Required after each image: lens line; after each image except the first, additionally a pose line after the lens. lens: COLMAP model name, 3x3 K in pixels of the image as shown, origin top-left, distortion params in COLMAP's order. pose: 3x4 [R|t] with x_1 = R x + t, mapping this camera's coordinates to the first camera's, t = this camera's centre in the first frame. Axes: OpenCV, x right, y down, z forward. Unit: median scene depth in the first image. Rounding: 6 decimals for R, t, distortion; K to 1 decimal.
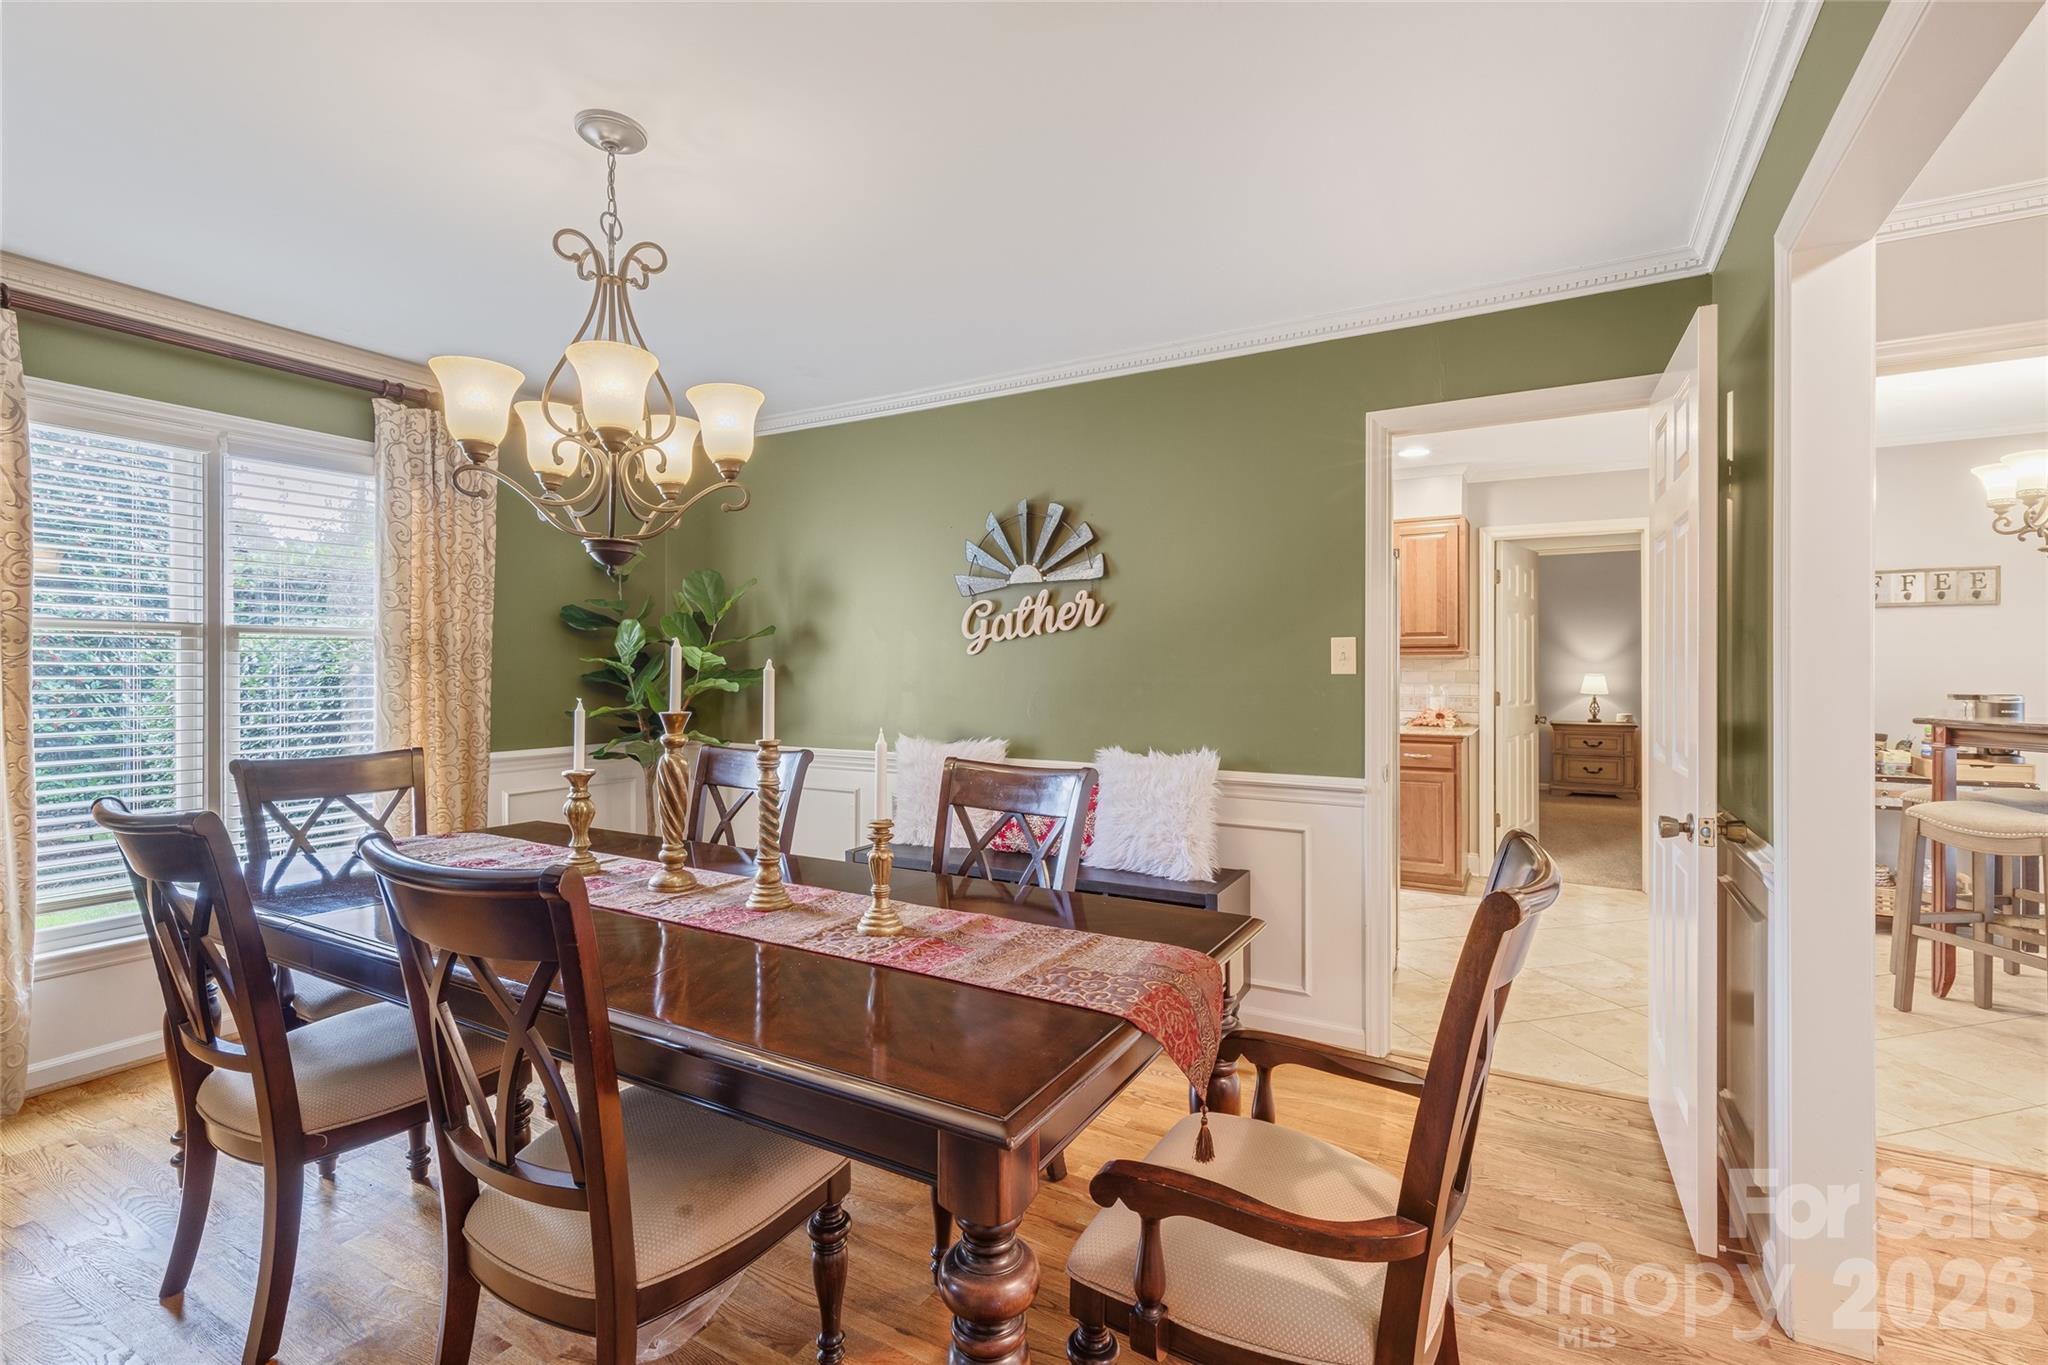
lens RADIAL K [[924.6, 0, 1031.4], [0, 924.6, 666.0], [0, 0, 1]] dist [0.005490, -0.000179]
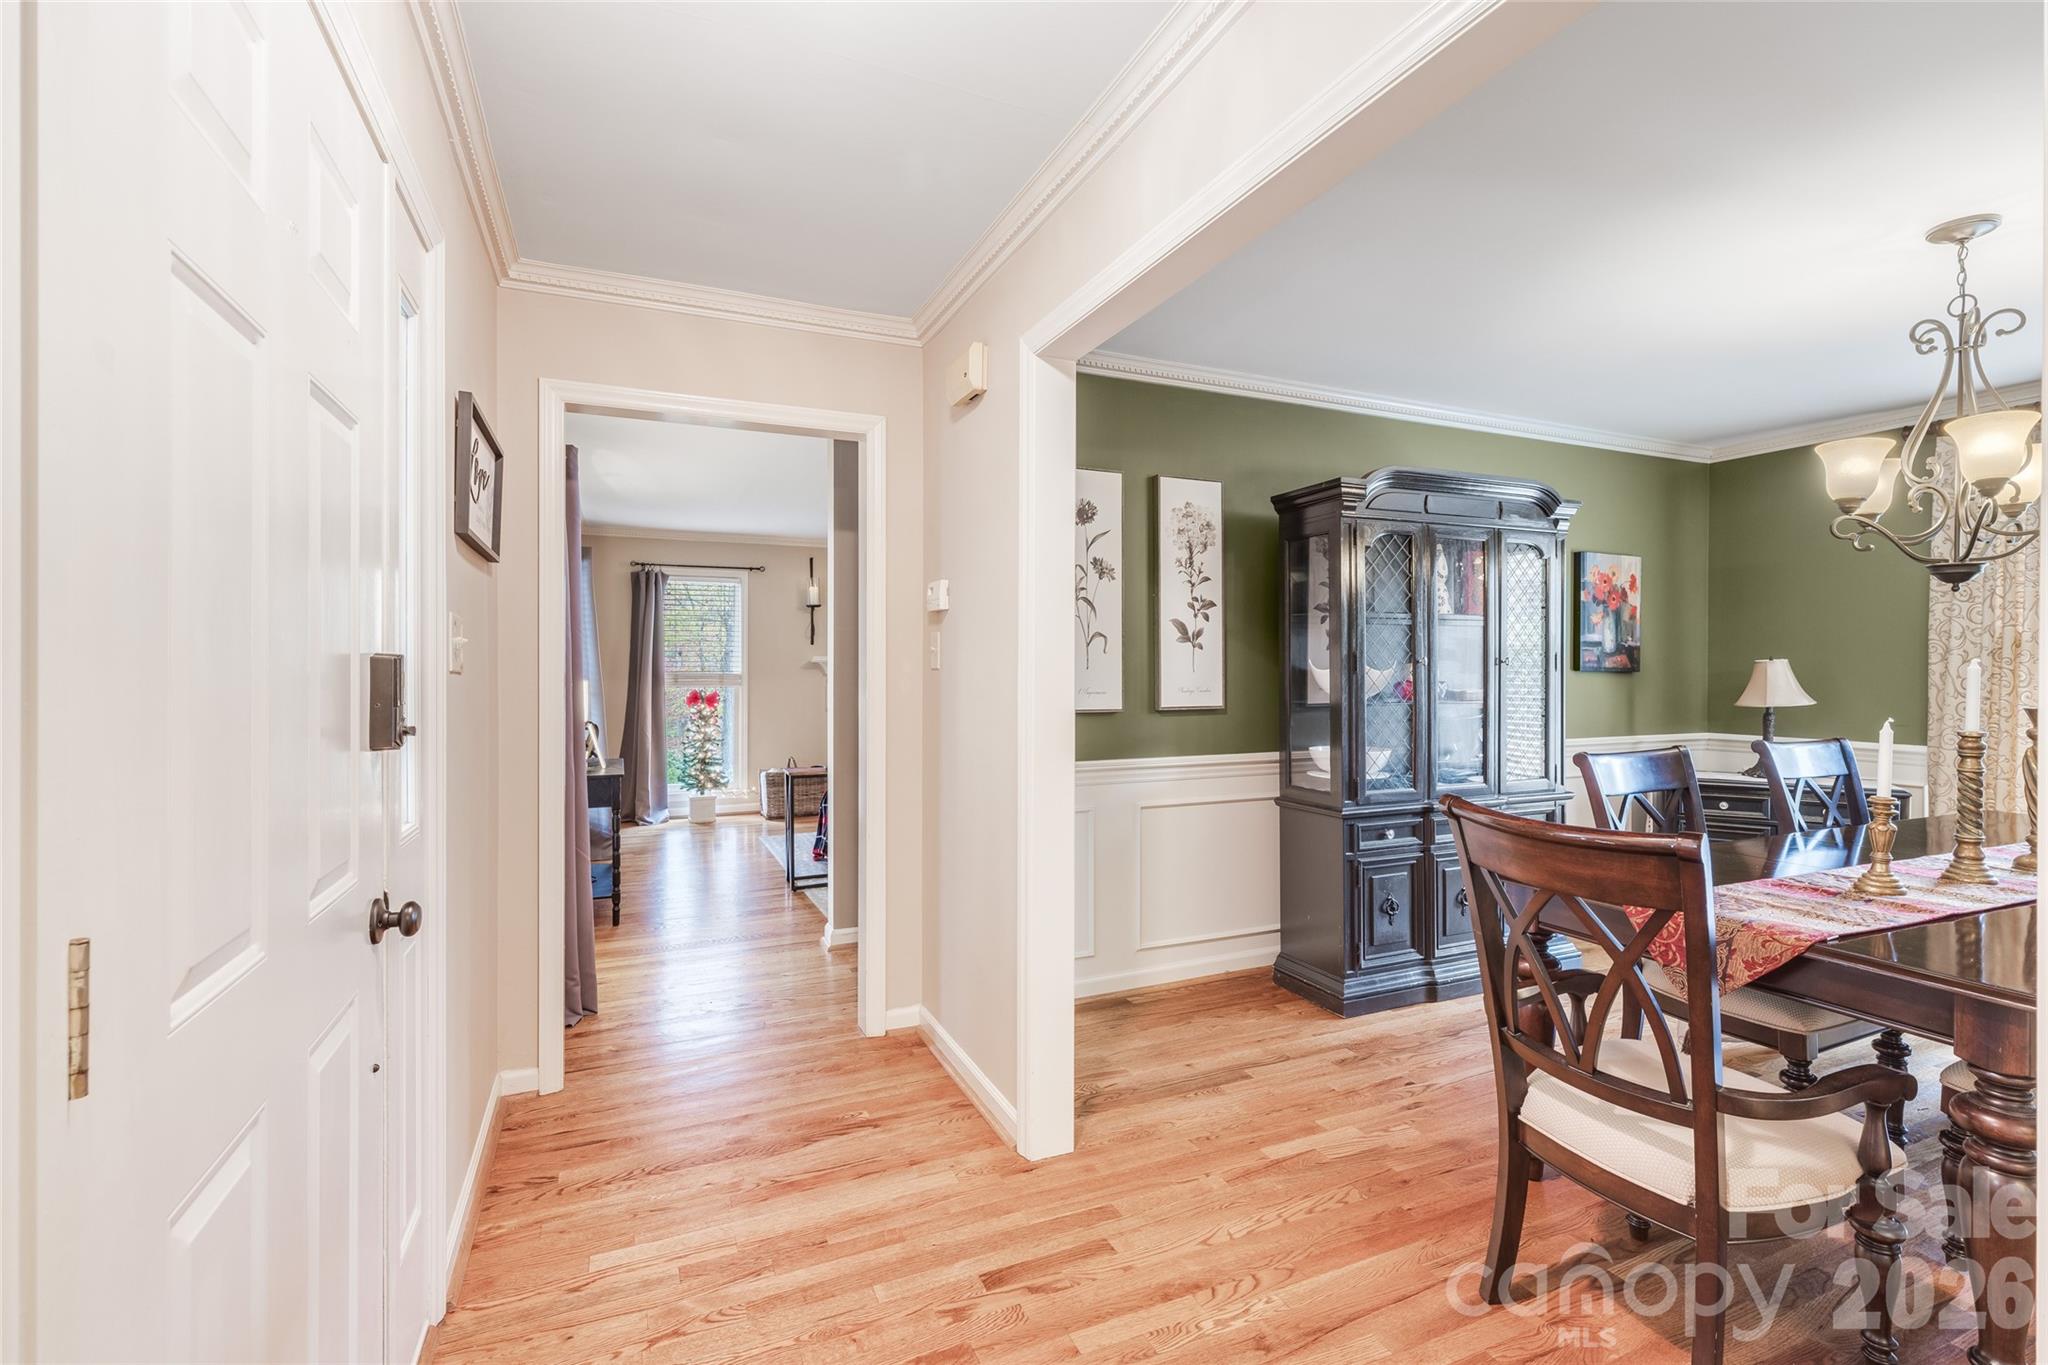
lens RADIAL K [[924.6, 0, 1025.3], [0, 924.6, 677.5], [0, 0, 1]] dist [0.005490, -0.000179]
pose [[-0.604008, 0.007246, -0.796945, 0.718545], [-0.000058, 0.999958, 0.009136, 0.003343], [0.796978, 0.005564, -0.603983, 0.426993]]
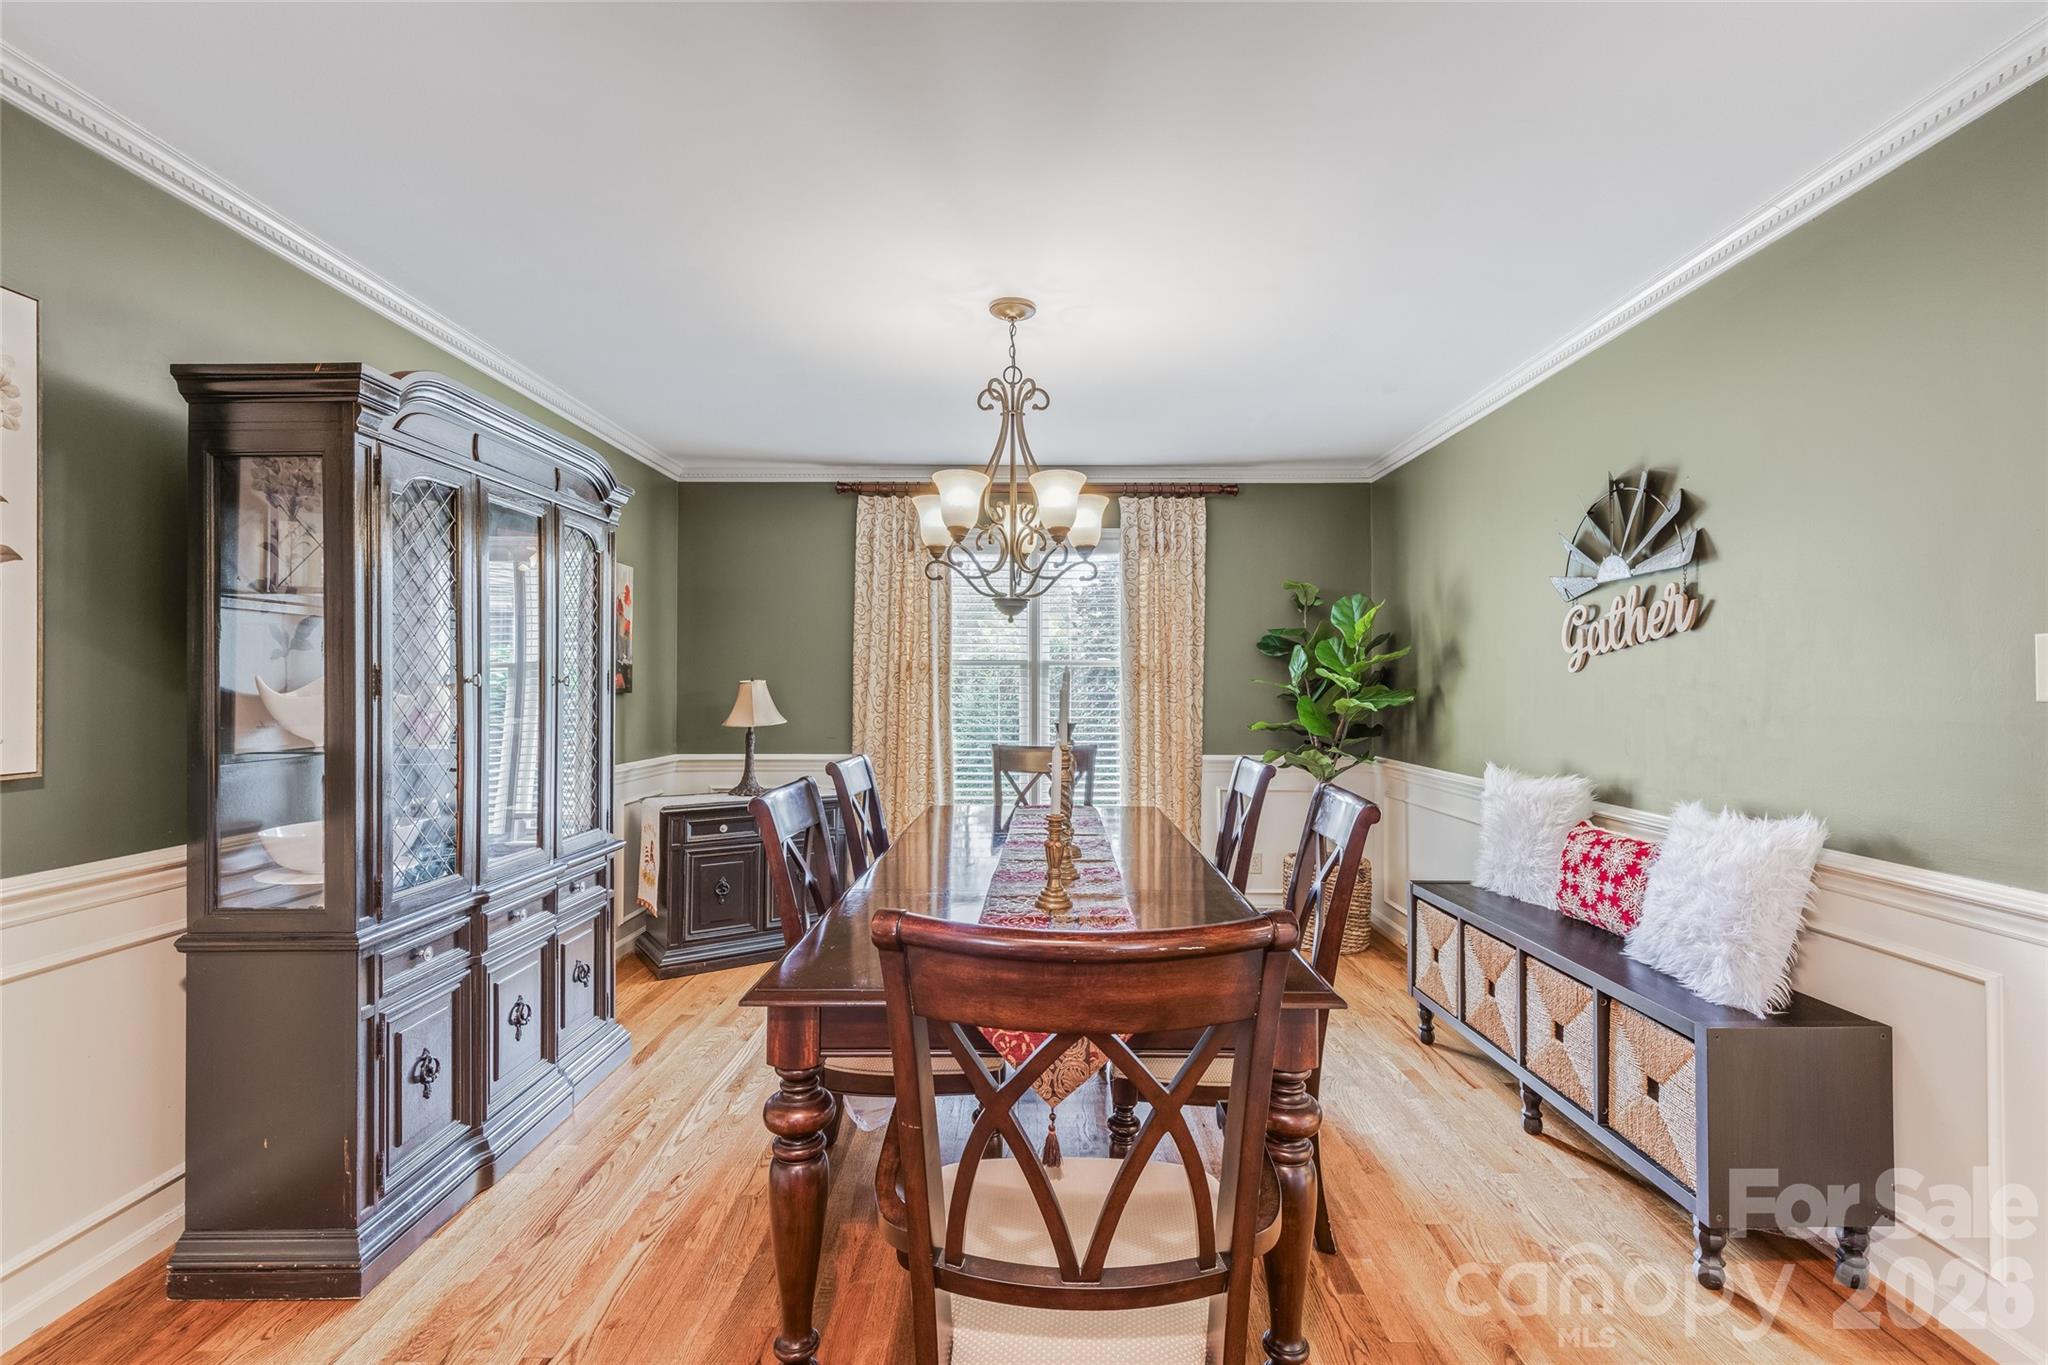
lens RADIAL K [[935.4, 0, 1036.4], [0, 935.4, 674.6], [0, 0, 1]] dist [0.009727, 0.000442]
pose [[0.483697, -0.012264, -0.875149, 0.453391], [0.000352, 0.999904, -0.013818, 0.000685], [0.875235, 0.006376, 0.483655, 0.194212]]
